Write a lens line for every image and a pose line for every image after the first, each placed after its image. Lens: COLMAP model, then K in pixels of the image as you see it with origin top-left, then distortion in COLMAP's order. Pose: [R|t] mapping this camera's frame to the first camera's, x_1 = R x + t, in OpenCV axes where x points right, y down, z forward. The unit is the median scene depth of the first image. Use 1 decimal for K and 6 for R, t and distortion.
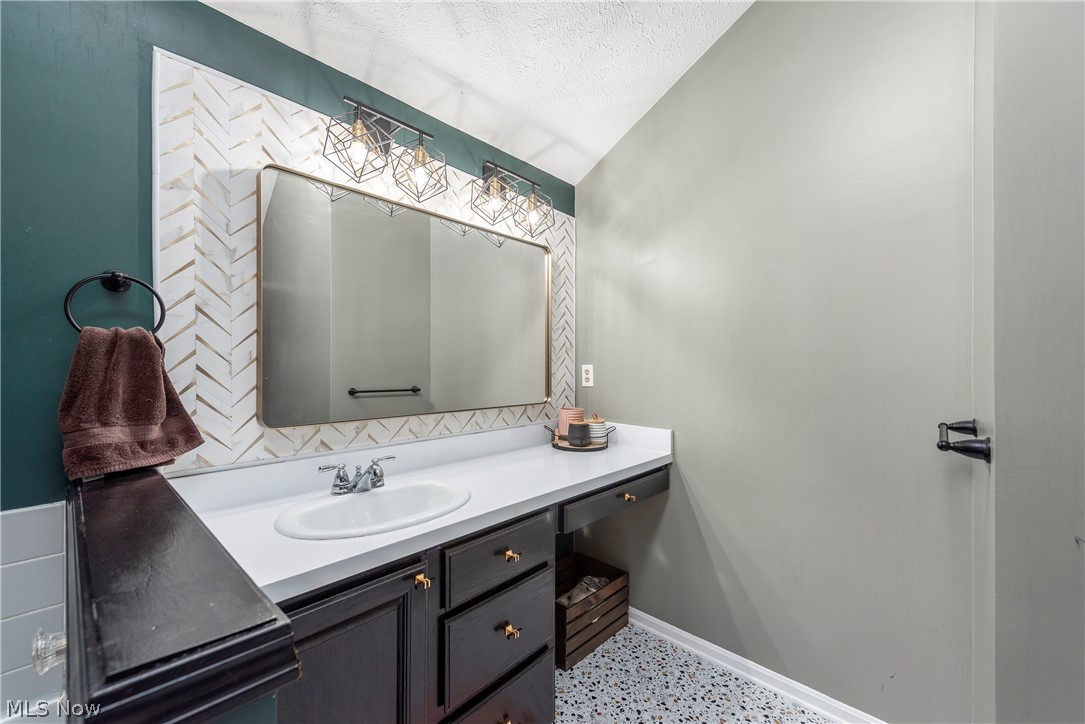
lens RADIAL K [[430.9, 0, 539.9], [0, 430.9, 365.1], [0, 0, 1]] dist [0.000982, -0.000047]
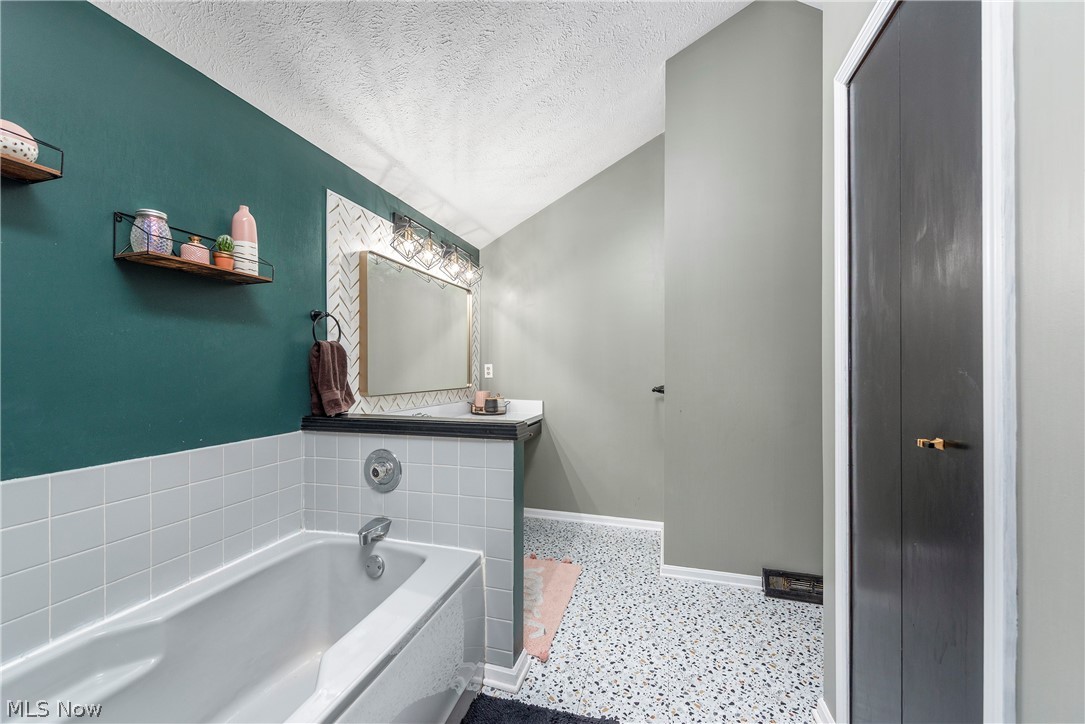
lens RADIAL K [[430.9, 0, 539.9], [0, 430.9, 365.1], [0, 0, 1]] dist [0.000982, -0.000047]
pose [[0.893437, 0.008010, 0.449116, -0.511858], [-0.005296, 0.999959, -0.007300, 0.015690], [-0.449156, 0.004144, 0.893444, -0.600951]]
